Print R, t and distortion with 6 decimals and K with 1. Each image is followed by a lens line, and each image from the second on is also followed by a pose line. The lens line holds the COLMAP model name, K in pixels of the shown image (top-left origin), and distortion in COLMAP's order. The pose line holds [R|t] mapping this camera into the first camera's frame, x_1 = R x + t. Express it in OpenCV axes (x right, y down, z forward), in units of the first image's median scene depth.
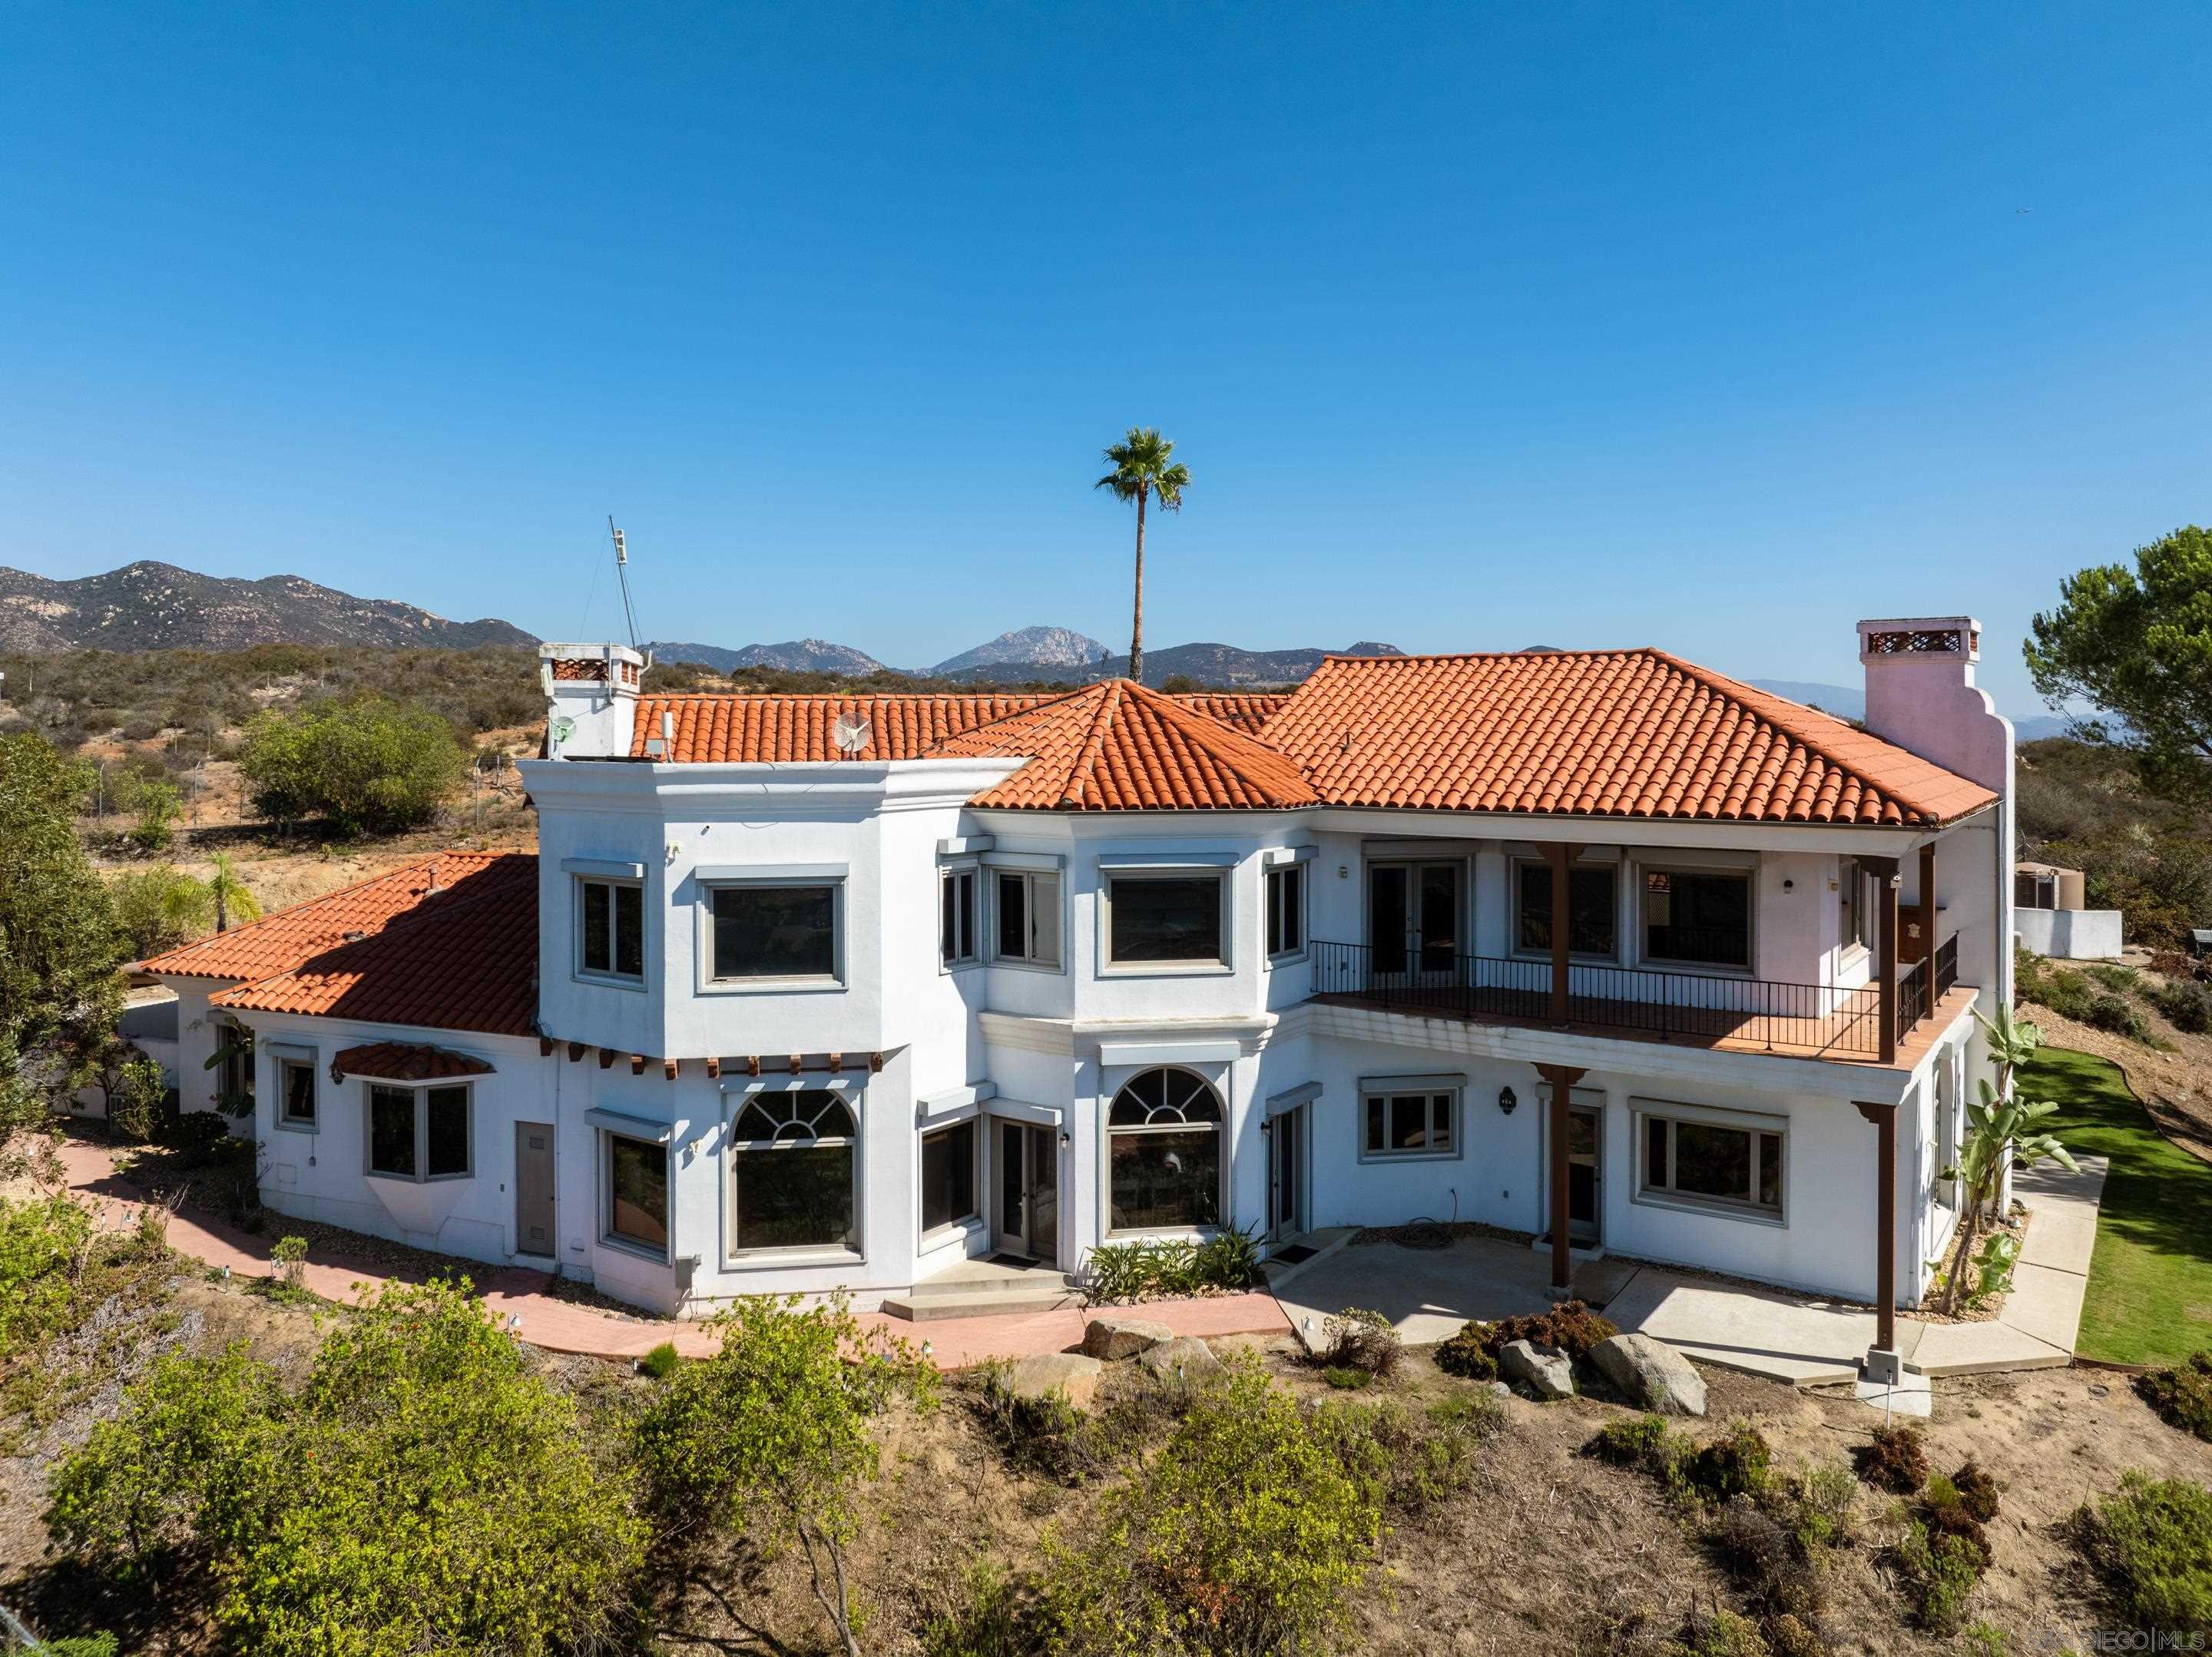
lens RADIAL K [[1593.0, 0, 1043.2], [0, 1593.0, 723.8], [0, 0, 1]] dist [-0.028147, -0.007275]
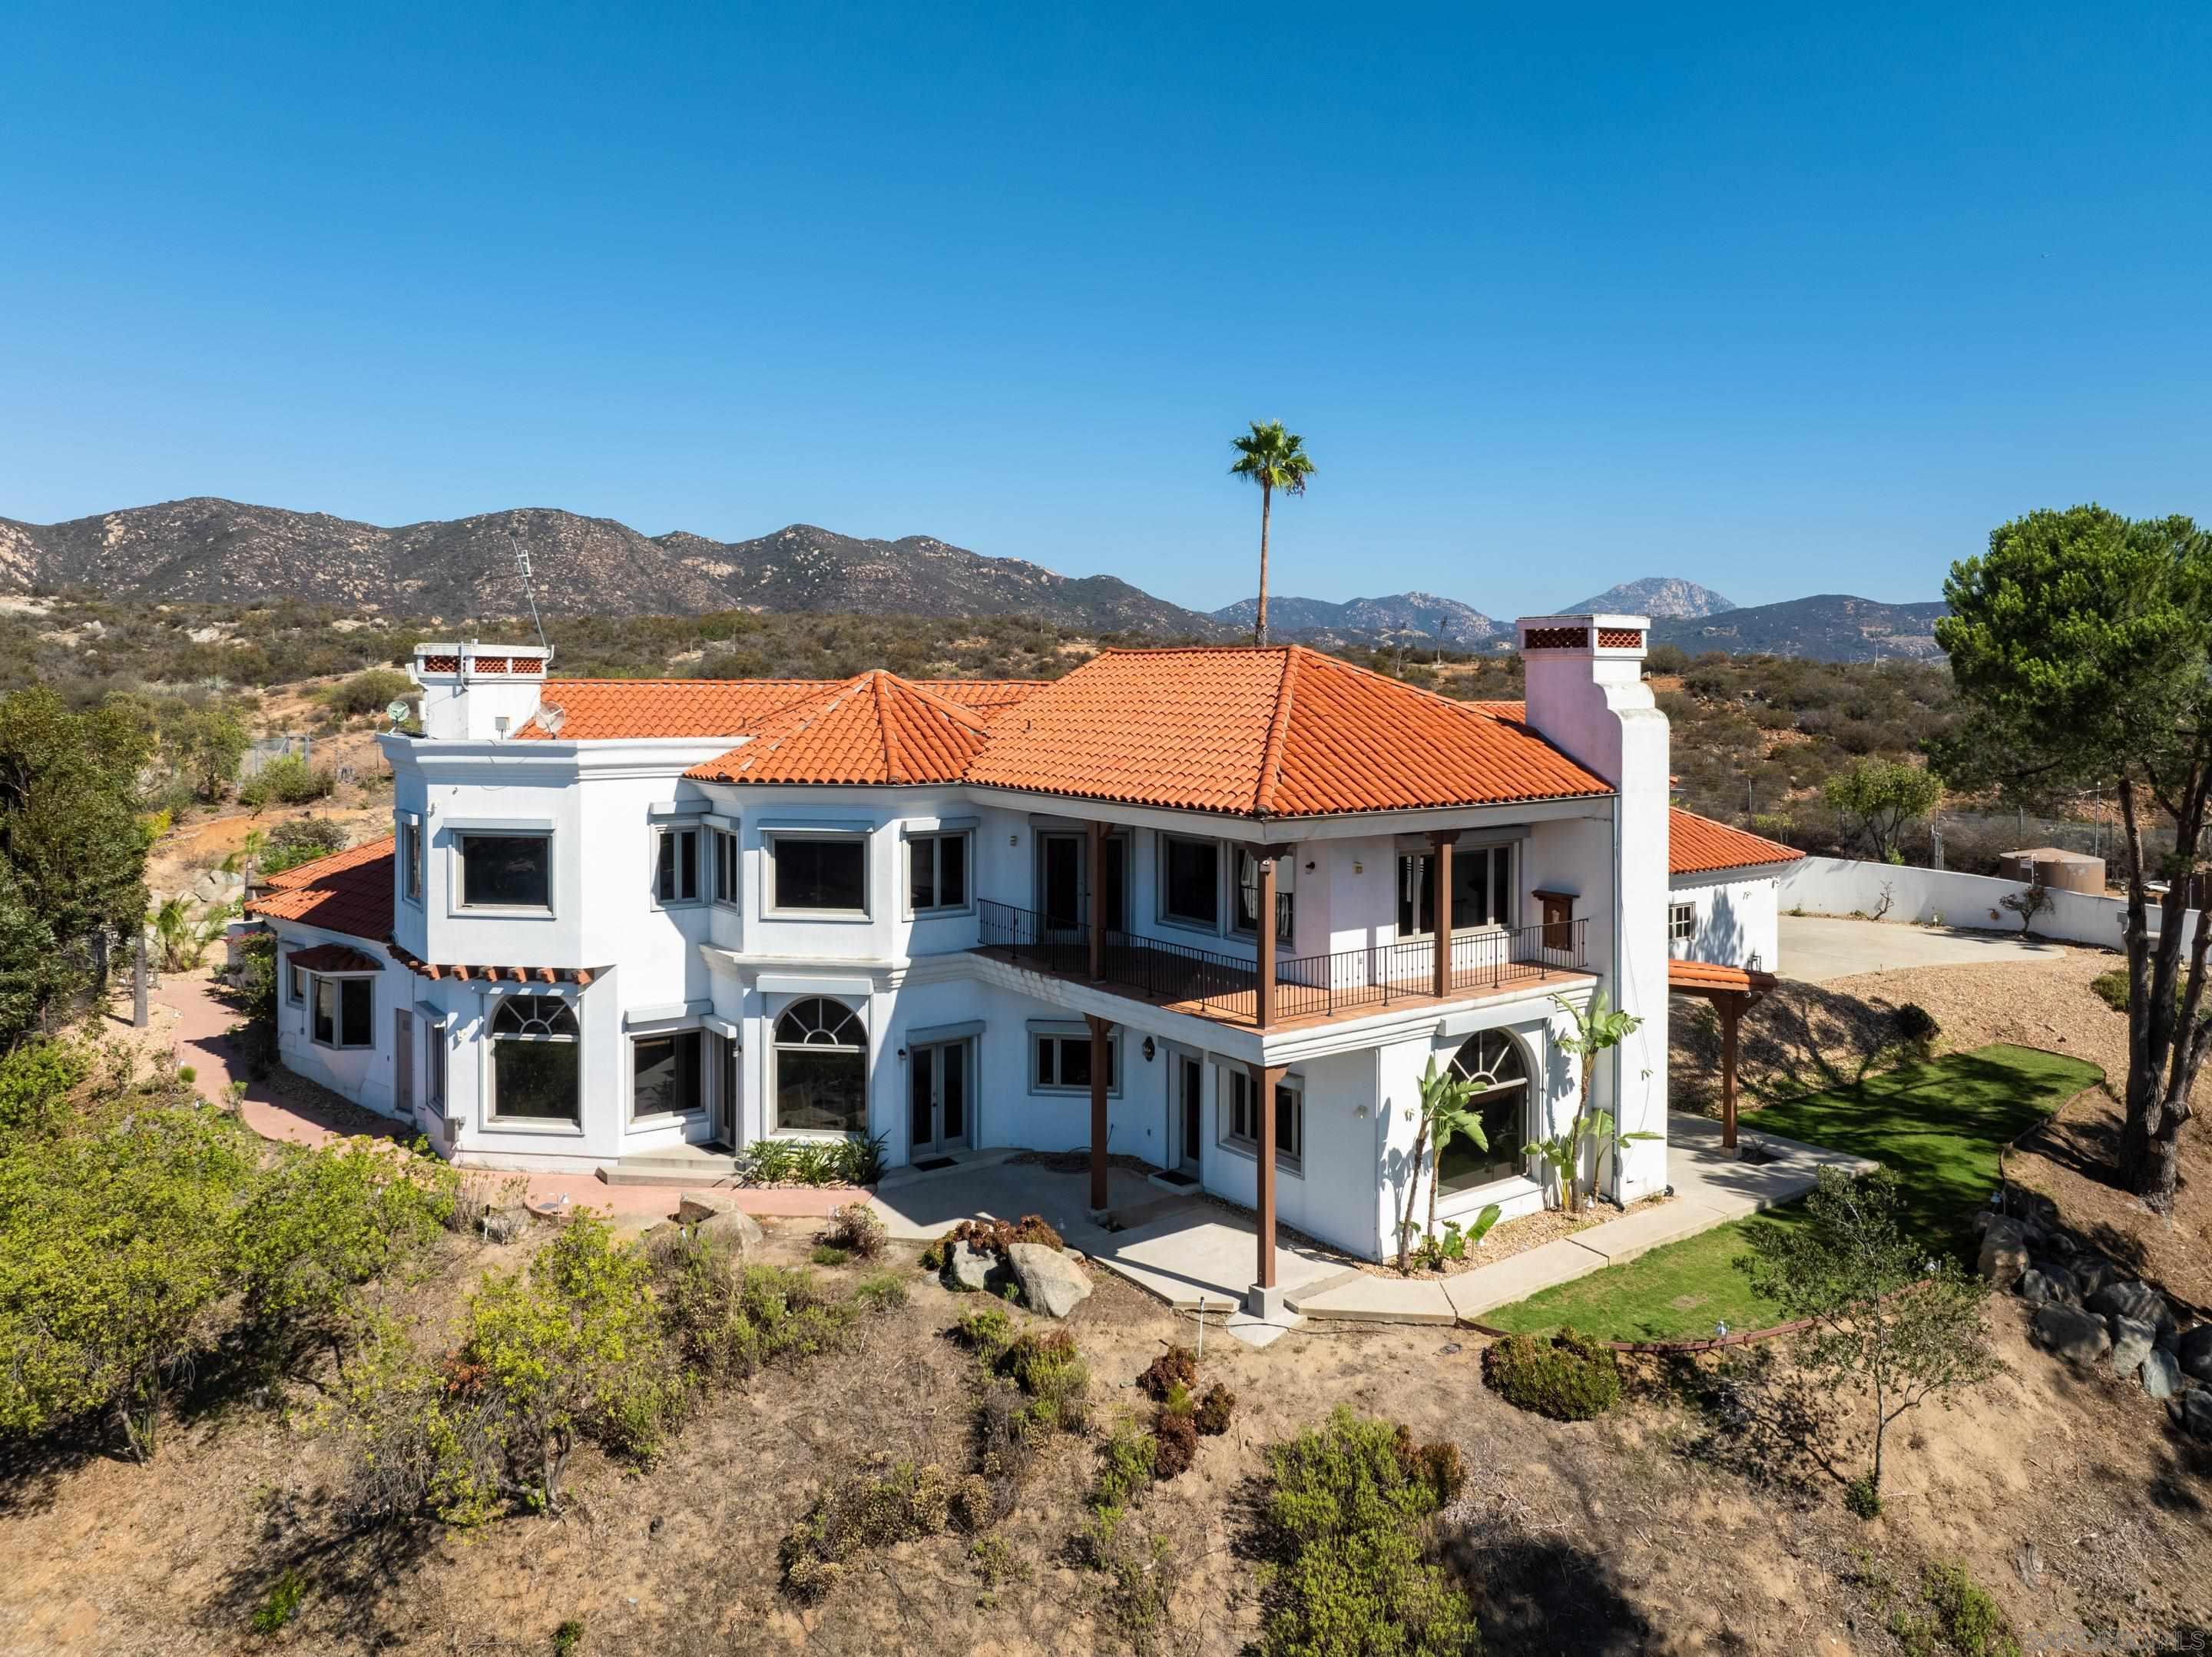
lens RADIAL K [[1604.2, 0, 1214.5], [0, 1604.2, 675.4], [0, 0, 1]] dist [-0.022370, -0.008769]
pose [[0.963393, 0.006794, -0.268006, 0.691939], [-0.007039, 0.999975, 0.000045, -0.030254], [0.268000, 0.001843, 0.963417, -0.089369]]
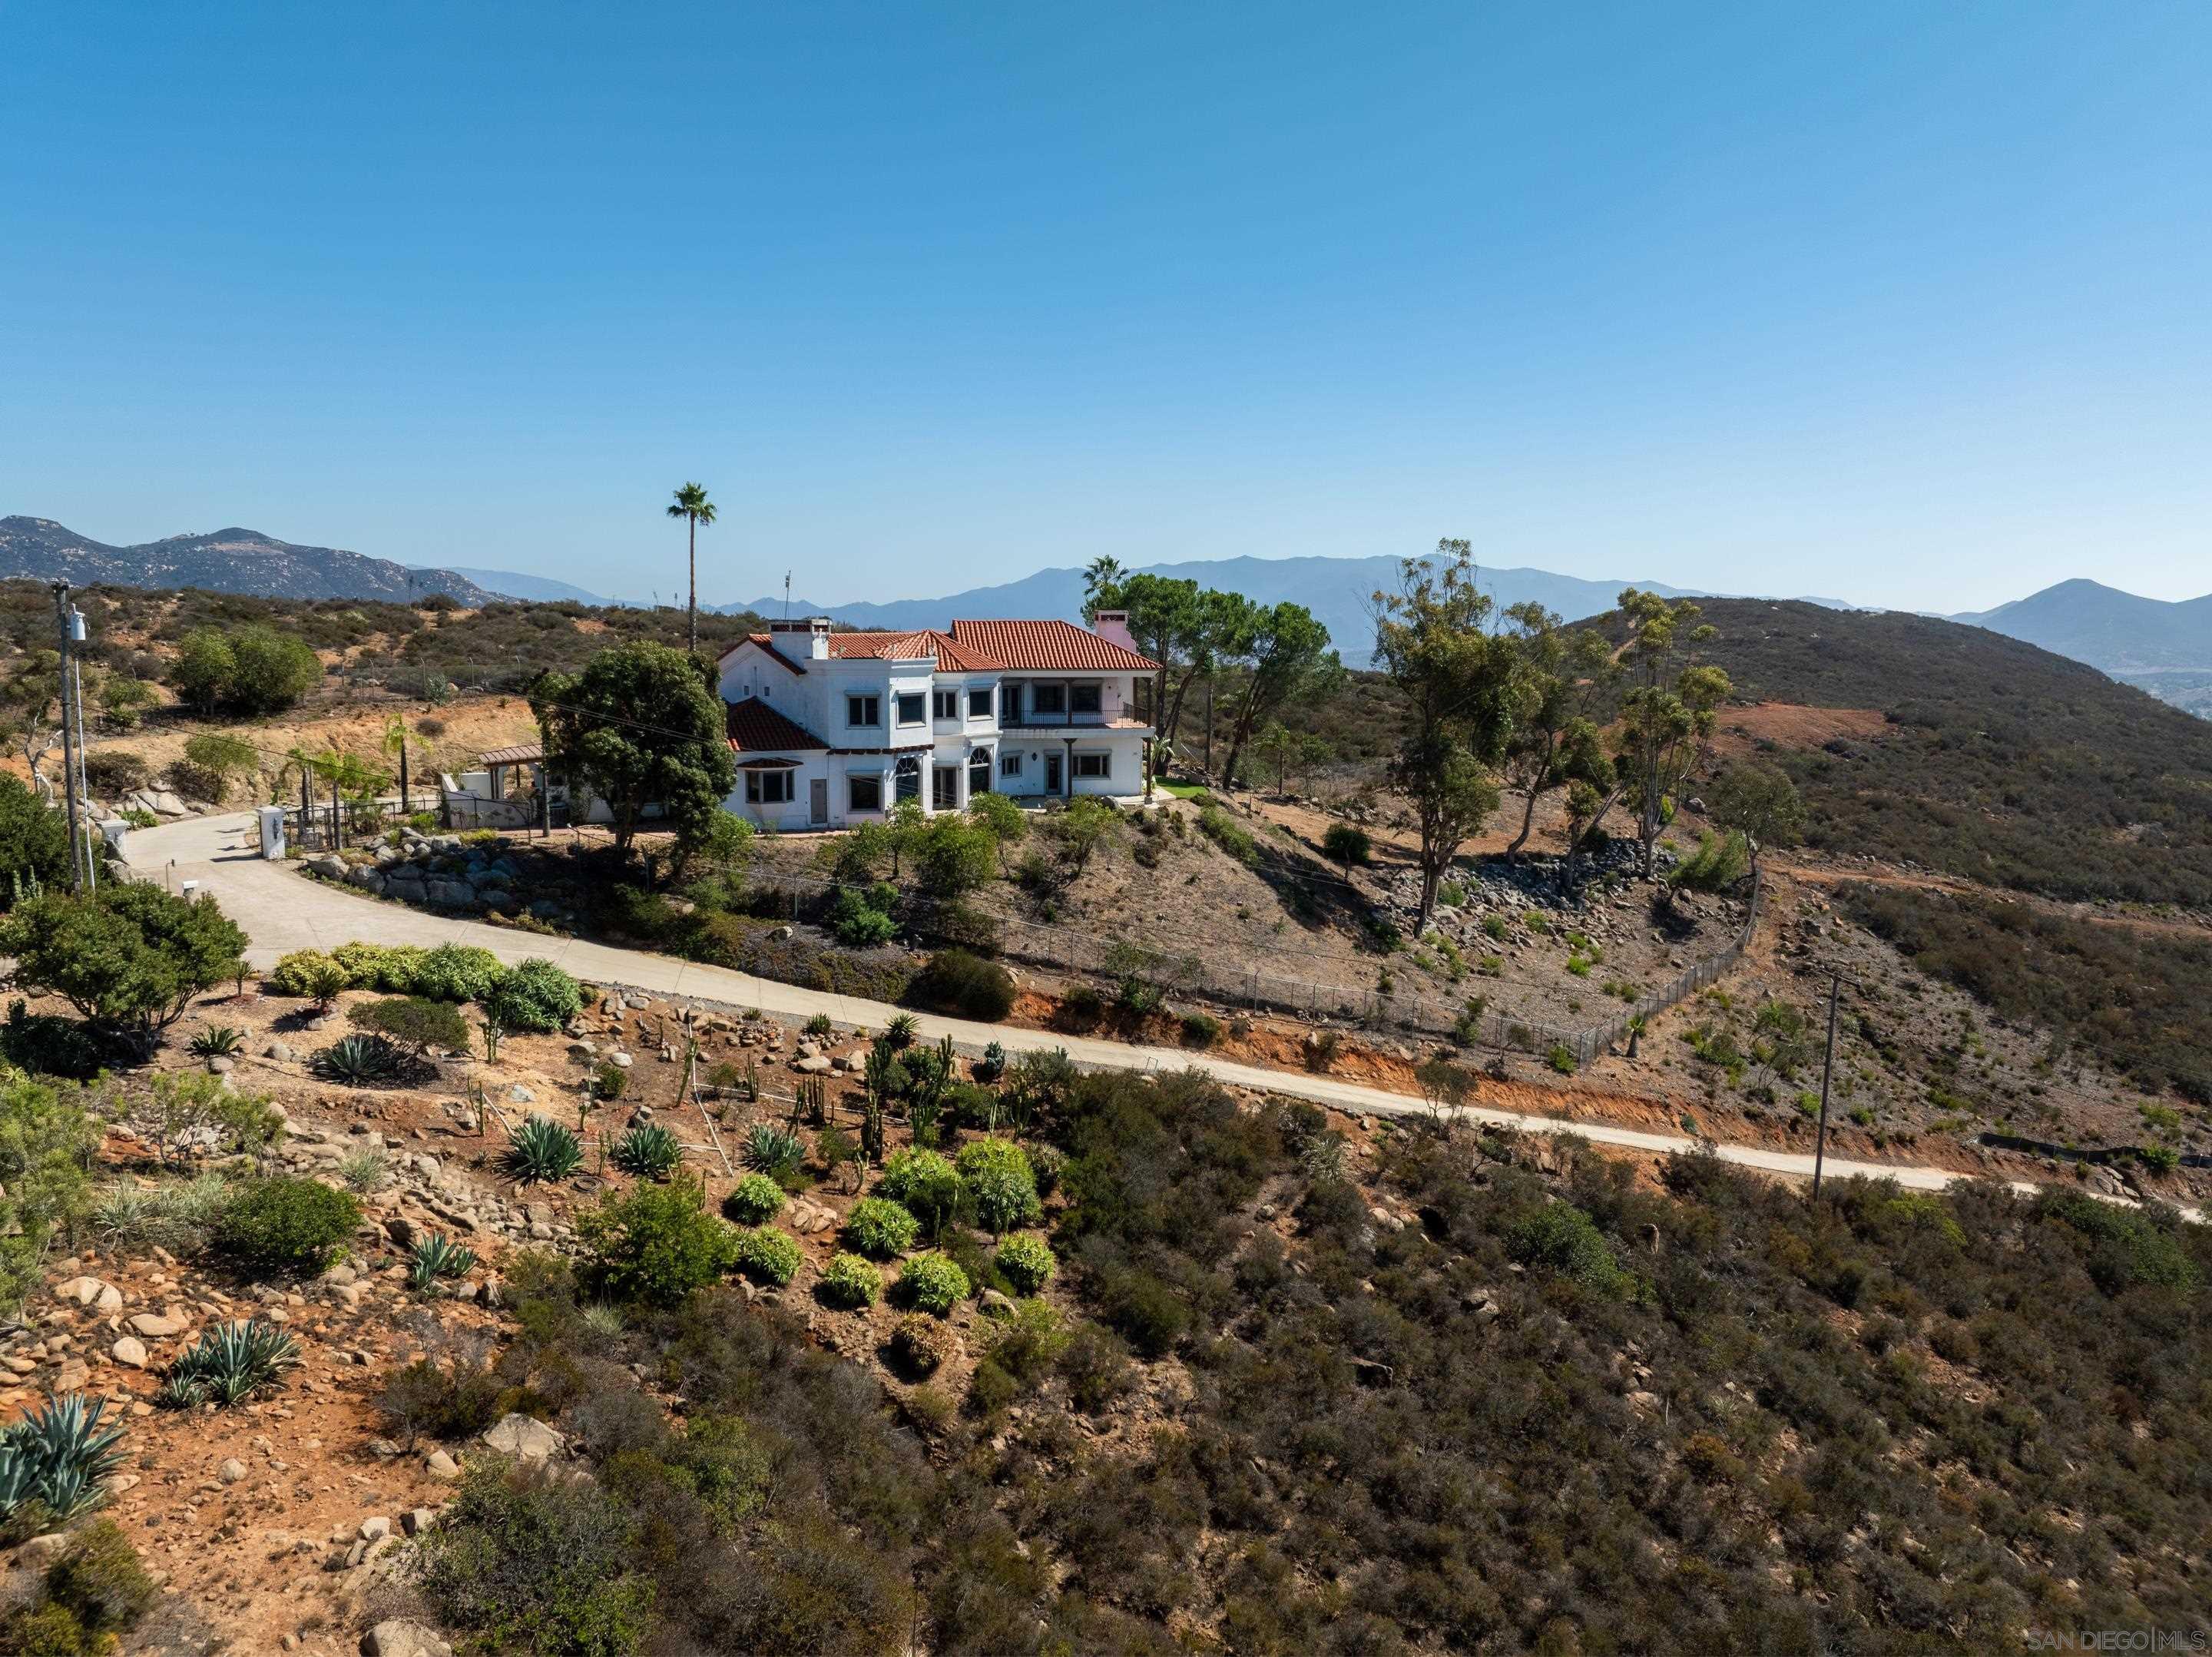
lens RADIAL K [[1559.8, 0, 1108.0], [0, 1559.8, 829.7], [0, 0, 1]] dist [-0.032425, -0.017040]
pose [[0.682417, -0.094863, 0.724782, -2.174434], [-0.007868, 0.990532, 0.137054, -0.067757], [-0.730921, -0.099230, 0.675209, -1.471123]]
